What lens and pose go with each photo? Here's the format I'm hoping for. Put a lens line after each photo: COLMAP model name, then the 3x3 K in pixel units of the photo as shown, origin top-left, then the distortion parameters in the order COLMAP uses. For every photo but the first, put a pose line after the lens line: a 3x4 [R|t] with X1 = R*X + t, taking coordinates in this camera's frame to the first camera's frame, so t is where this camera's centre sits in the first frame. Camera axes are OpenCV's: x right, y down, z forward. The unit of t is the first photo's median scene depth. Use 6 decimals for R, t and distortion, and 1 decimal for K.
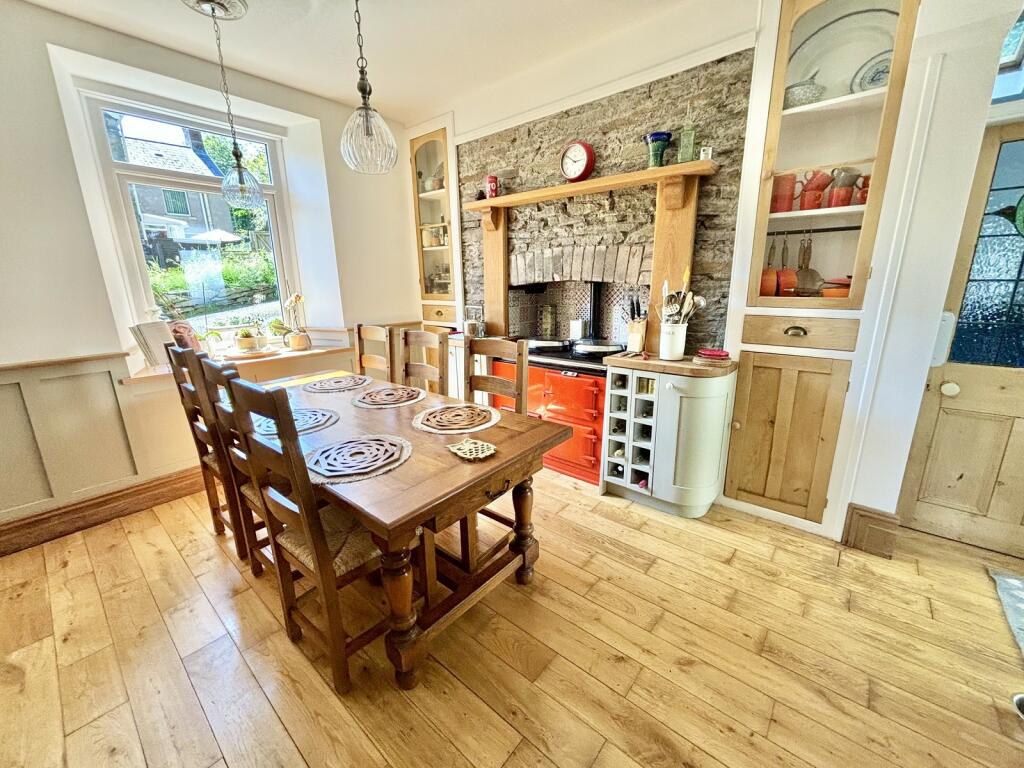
lens RADIAL K [[410.6, 0, 511.3], [0, 410.6, 384.5], [0, 0, 1]] dist [0.000639, -0.001188]
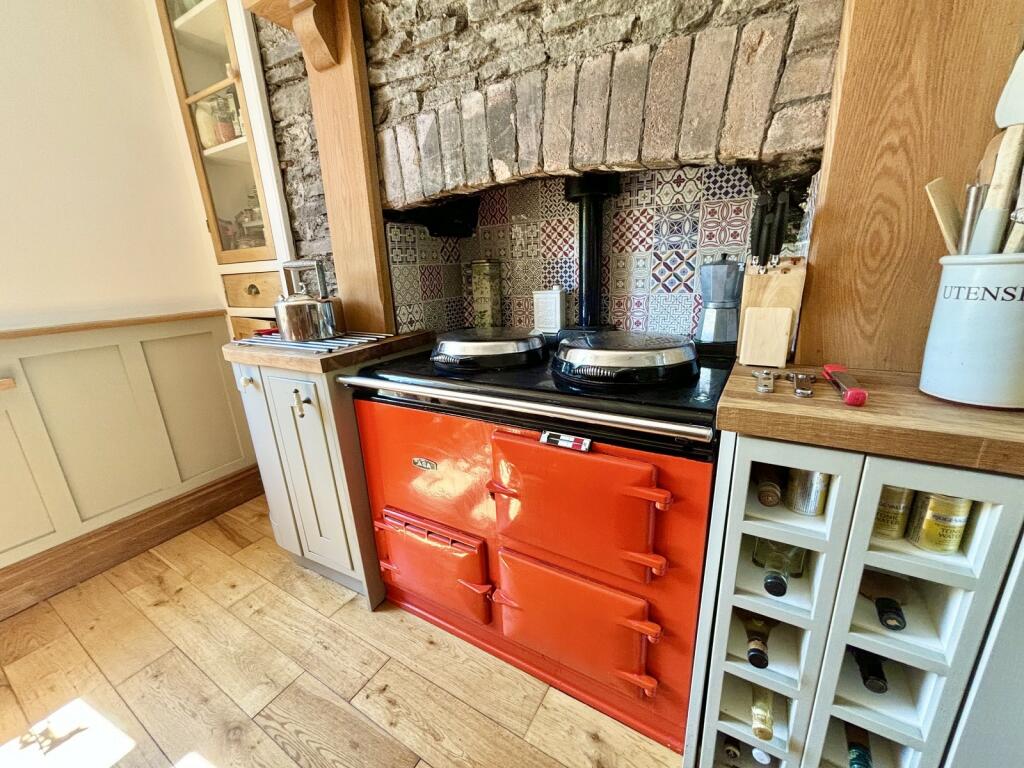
lens RADIAL K [[410.6, 0, 516.5], [0, 410.6, 384.9], [0, 0, 1]] dist [0.000639, -0.001188]
pose [[0.983784, -0.074613, 0.163099, 0.045589], [0.069988, 0.996971, 0.033926, -0.073406], [-0.165136, -0.021961, 0.986026, 0.589154]]
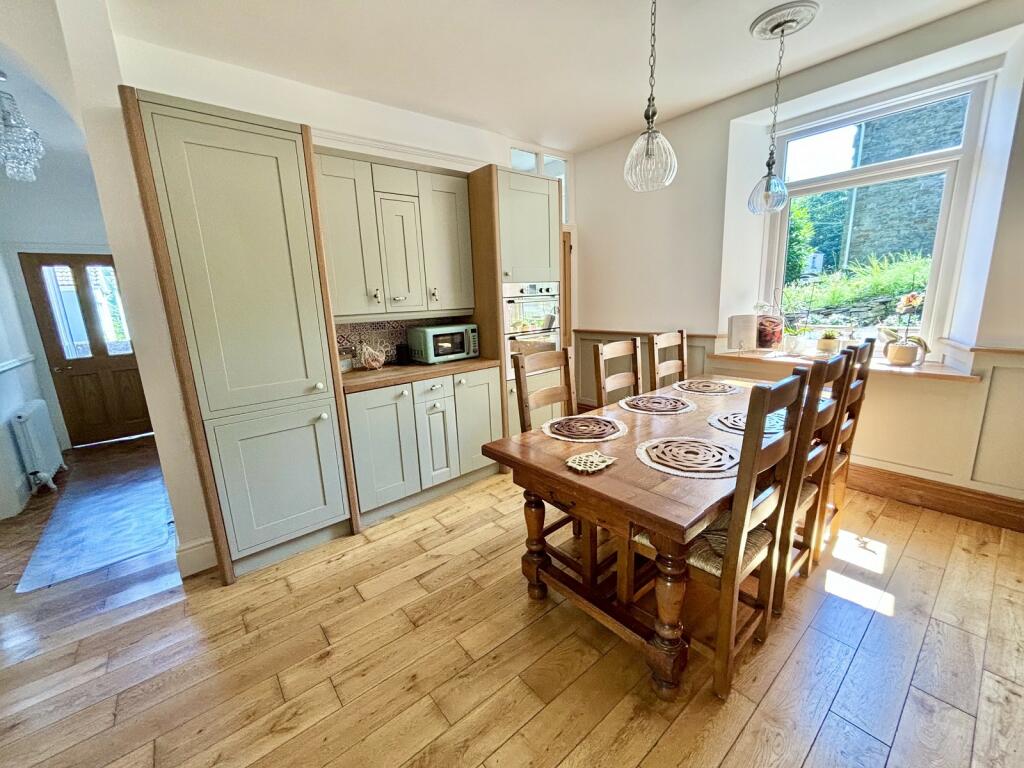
lens RADIAL K [[410.6, 0, 509.1], [0, 410.6, 383.1], [0, 0, 1]] dist [0.000639, -0.001188]
pose [[-0.170650, 0.232397, -0.957533, 0.403746], [-0.200186, 0.943343, 0.264630, -0.118227], [0.964782, 0.236844, -0.114459, 0.414619]]
